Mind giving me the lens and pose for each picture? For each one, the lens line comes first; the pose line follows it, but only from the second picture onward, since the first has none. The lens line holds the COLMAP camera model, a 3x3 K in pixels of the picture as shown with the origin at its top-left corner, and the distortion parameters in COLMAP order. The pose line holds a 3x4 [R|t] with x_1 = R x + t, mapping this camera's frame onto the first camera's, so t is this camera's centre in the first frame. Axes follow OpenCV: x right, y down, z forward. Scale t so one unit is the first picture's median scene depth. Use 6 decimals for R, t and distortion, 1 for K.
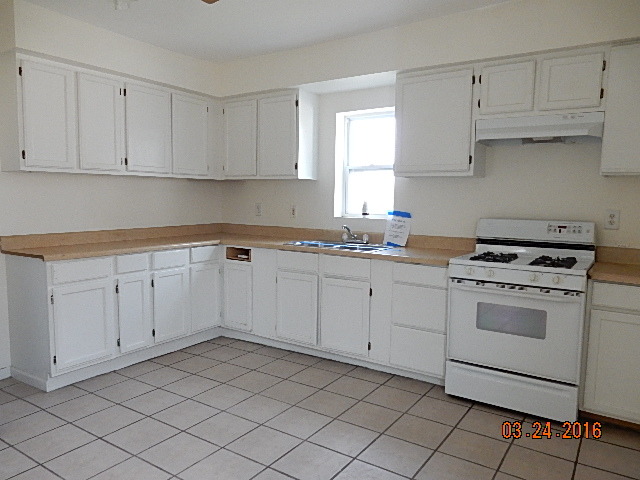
lens RADIAL K [[476.6, 0, 318.3], [0, 476.6, 242.7], [0, 0, 1]] dist [0.003320, 0.000786]
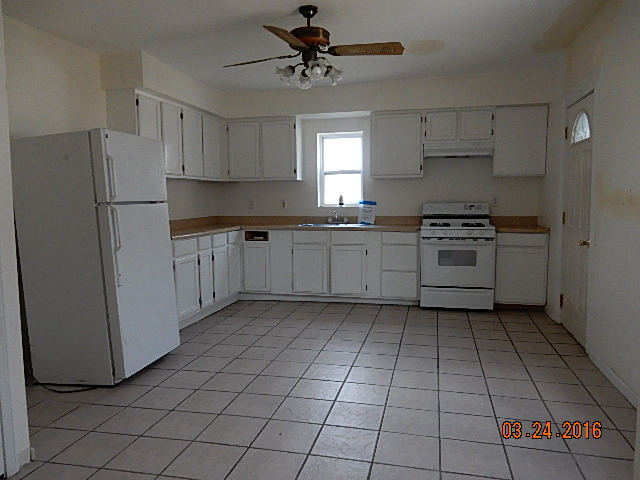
lens RADIAL K [[476.6, 0, 322.7], [0, 476.6, 239.5], [0, 0, 1]] dist [0.003320, 0.000786]
pose [[0.934771, -0.052329, 0.351377, -0.543164], [0.055679, 0.998449, 0.000570, 0.050604], [-0.350861, 0.019031, 0.936234, -0.387726]]
